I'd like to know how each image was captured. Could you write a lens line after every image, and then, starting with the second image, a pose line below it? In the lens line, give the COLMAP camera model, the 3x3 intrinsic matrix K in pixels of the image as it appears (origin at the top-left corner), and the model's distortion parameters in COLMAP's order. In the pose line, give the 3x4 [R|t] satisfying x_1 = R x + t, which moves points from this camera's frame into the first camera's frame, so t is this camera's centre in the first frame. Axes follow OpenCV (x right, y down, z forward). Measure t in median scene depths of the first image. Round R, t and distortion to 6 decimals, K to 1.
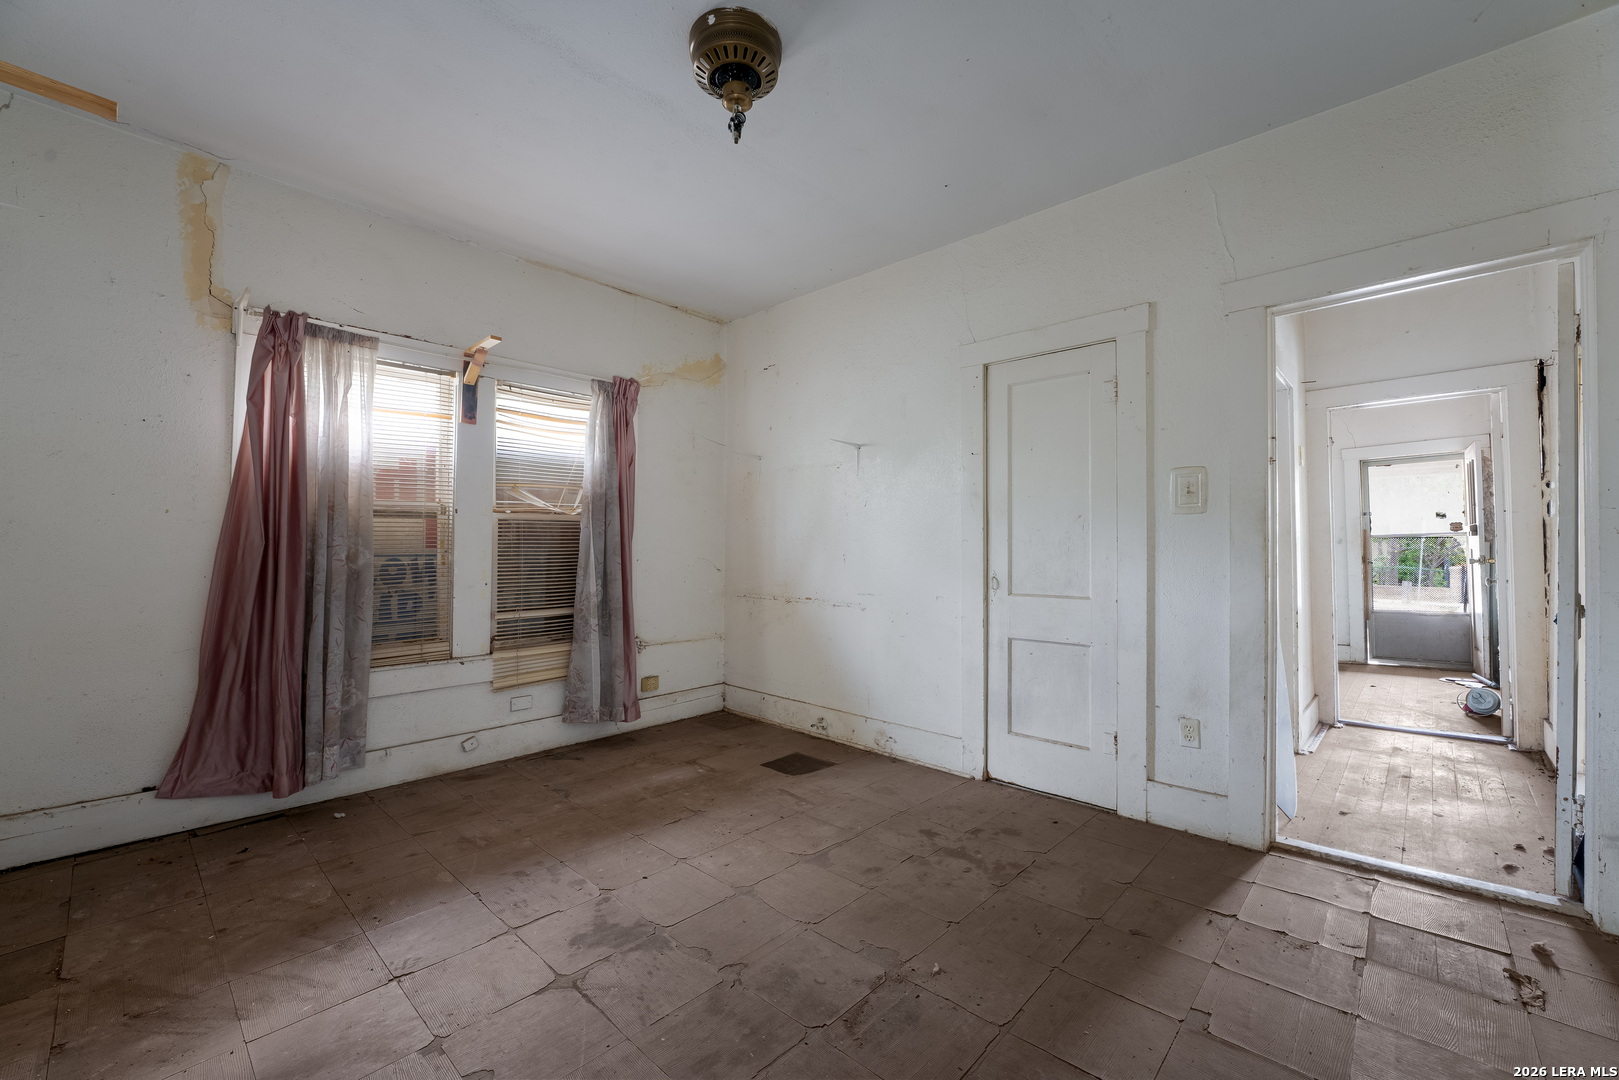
lens RADIAL K [[662.3, 0, 804.1], [0, 662.3, 535.0], [0, 0, 1]] dist [-0.010329, 0.000461]
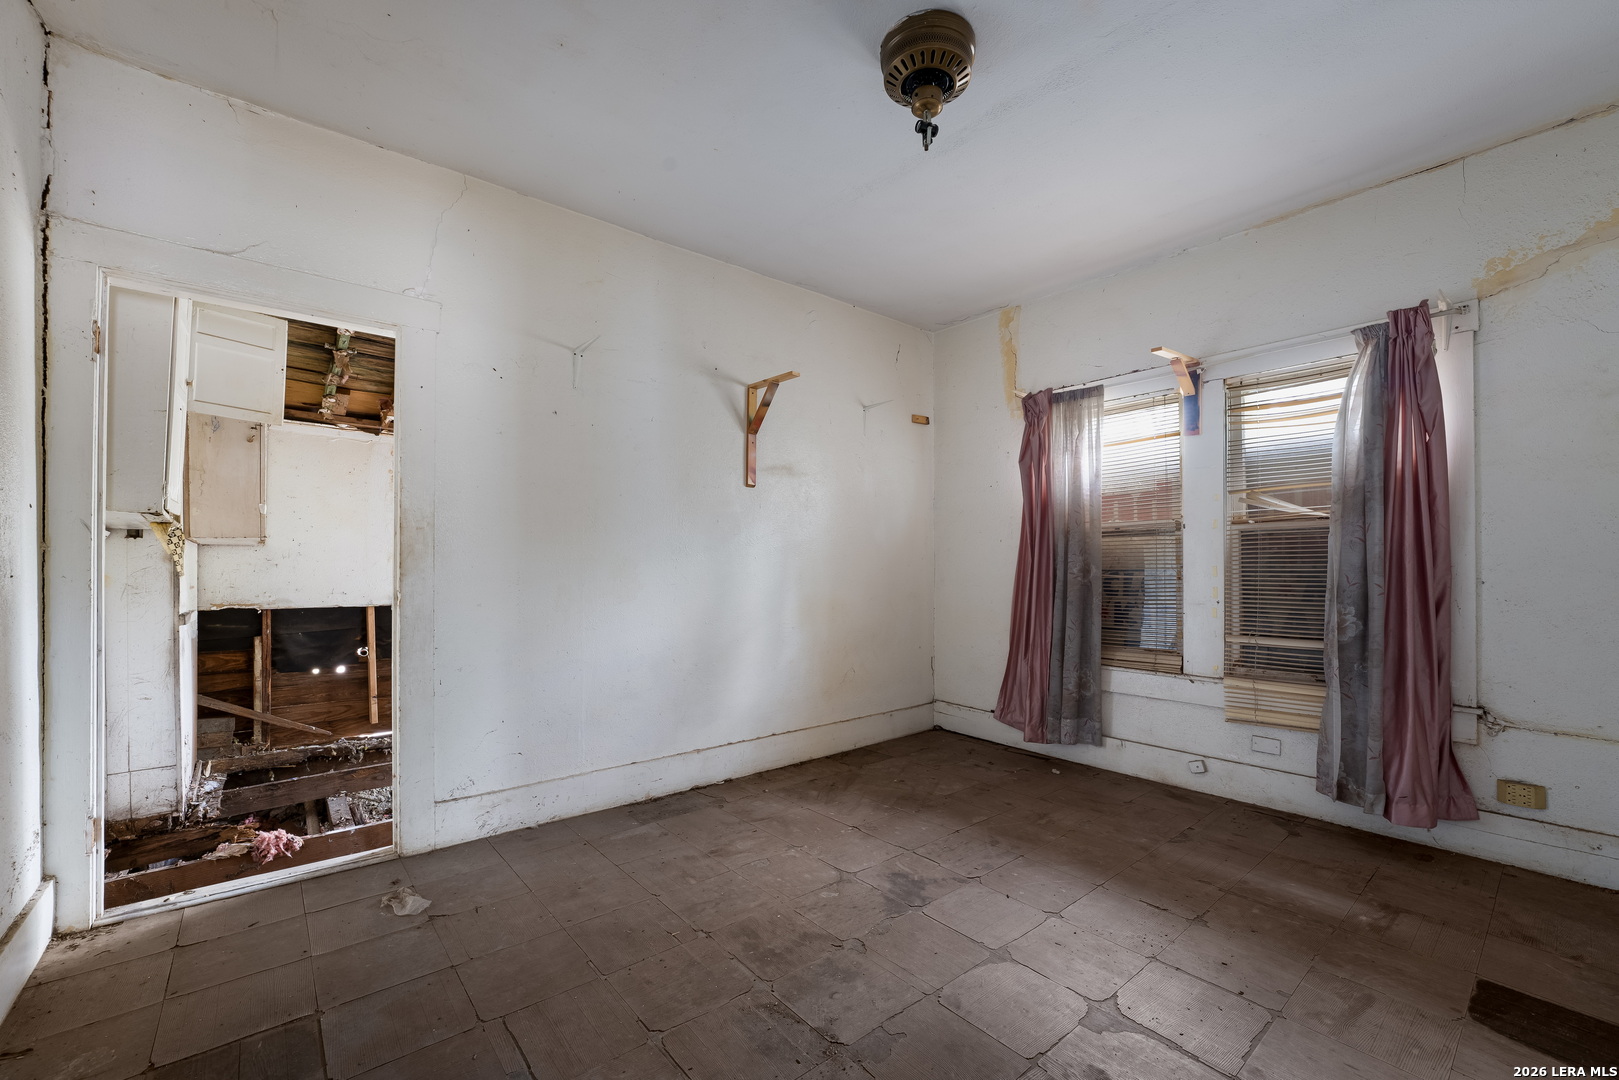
lens RADIAL K [[662.5, 0, 802.7], [0, 662.5, 550.9], [0, 0, 1]] dist [-0.017811, 0.000263]
pose [[-0.125913, -0.021388, -0.991811, 0.587910], [0.018666, 0.999540, -0.023924, 0.015492], [0.991866, -0.021525, -0.125456, 0.622009]]
